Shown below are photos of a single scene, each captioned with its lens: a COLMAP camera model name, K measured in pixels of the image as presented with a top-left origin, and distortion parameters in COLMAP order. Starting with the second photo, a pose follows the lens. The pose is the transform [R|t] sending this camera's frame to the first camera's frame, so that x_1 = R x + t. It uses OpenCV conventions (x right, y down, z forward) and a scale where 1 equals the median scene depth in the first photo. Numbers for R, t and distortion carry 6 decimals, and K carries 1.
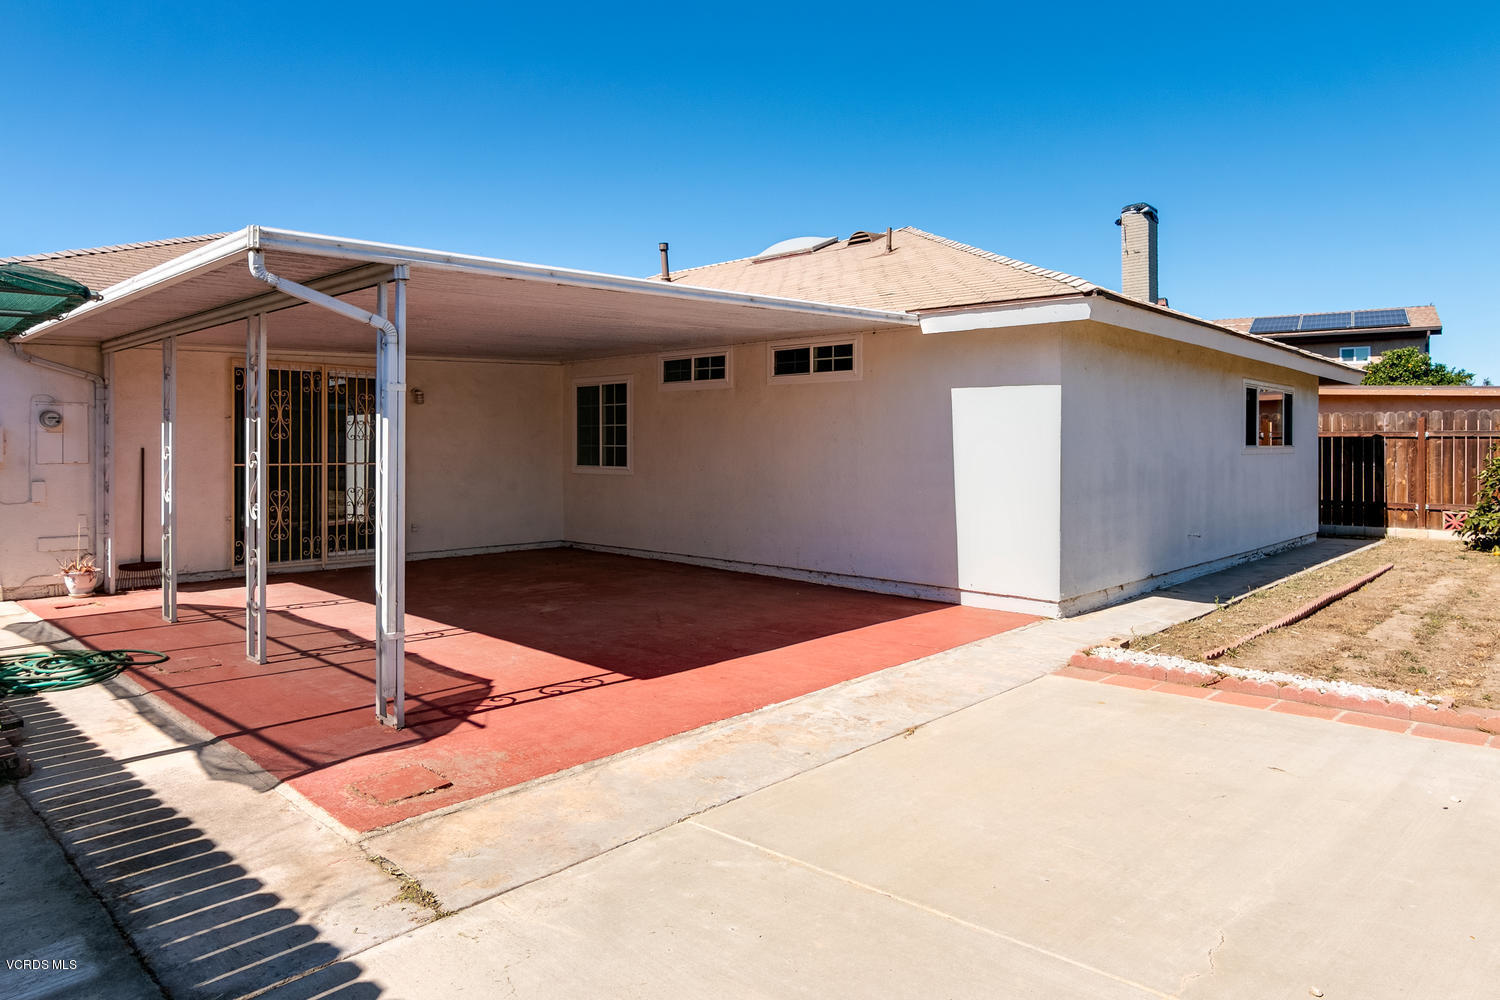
lens RADIAL K [[948.1, 0, 749.3], [0, 948.1, 446.8], [0, 0, 1]] dist [-0.002349, -0.000640]
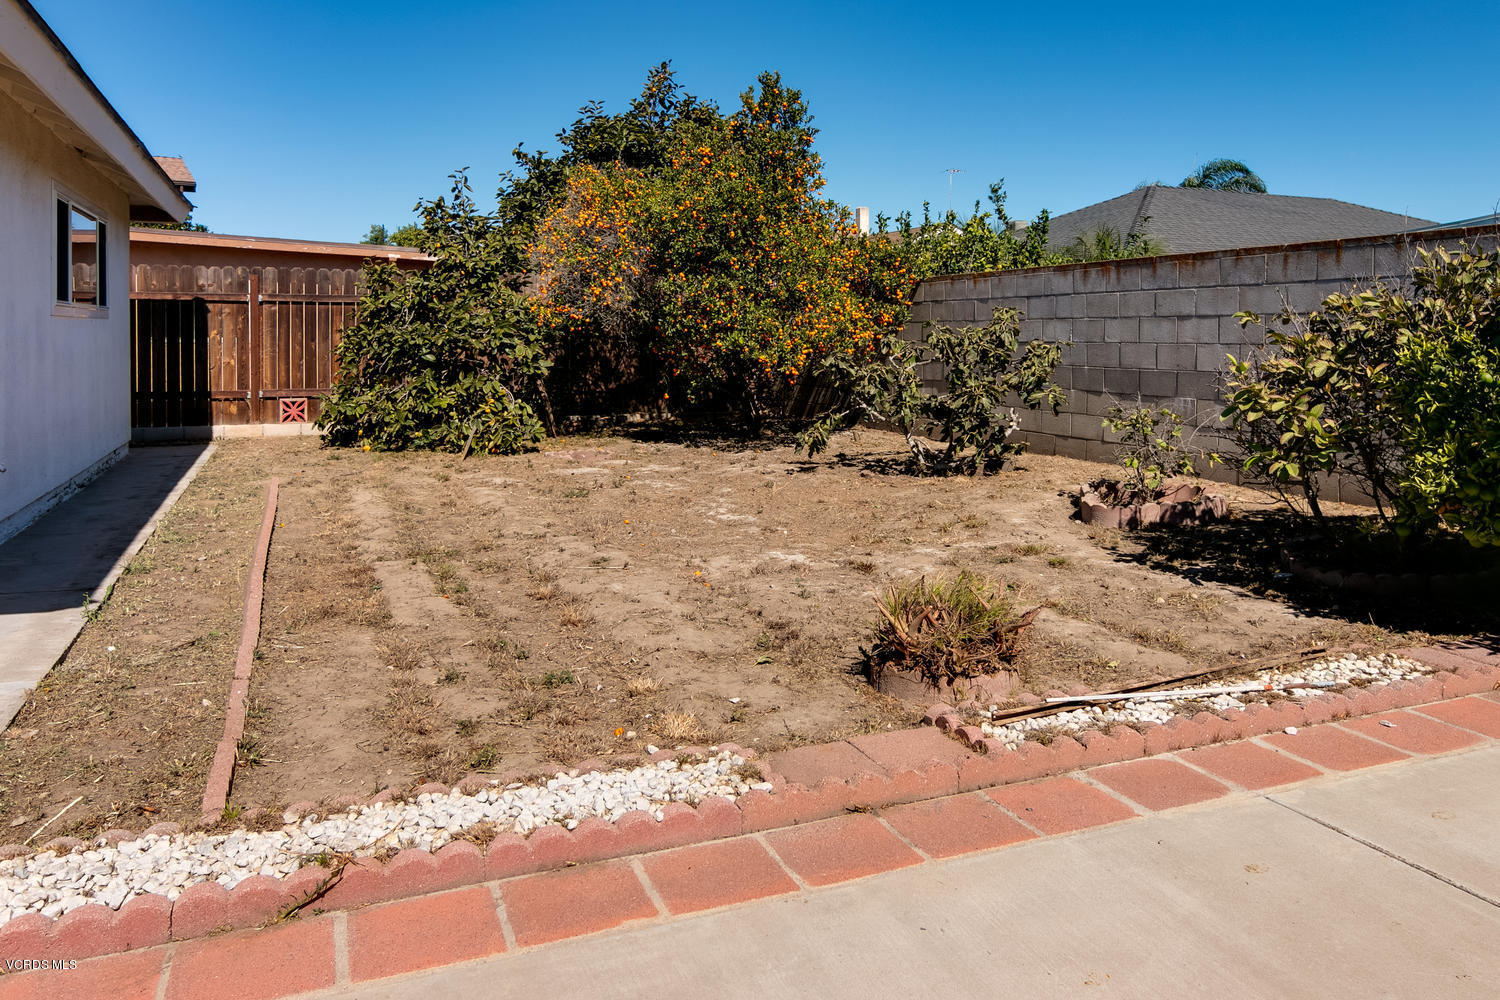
lens RADIAL K [[1106.8, 0, 751.3], [0, 1106.8, 339.2], [0, 0, 1]] dist [-0.001592, -0.000943]
pose [[0.411998, -0.006643, 0.911160, 0.072284], [0.002467, 0.999978, 0.006176, 0.015035], [-0.911181, -0.000297, 0.412006, 0.278537]]
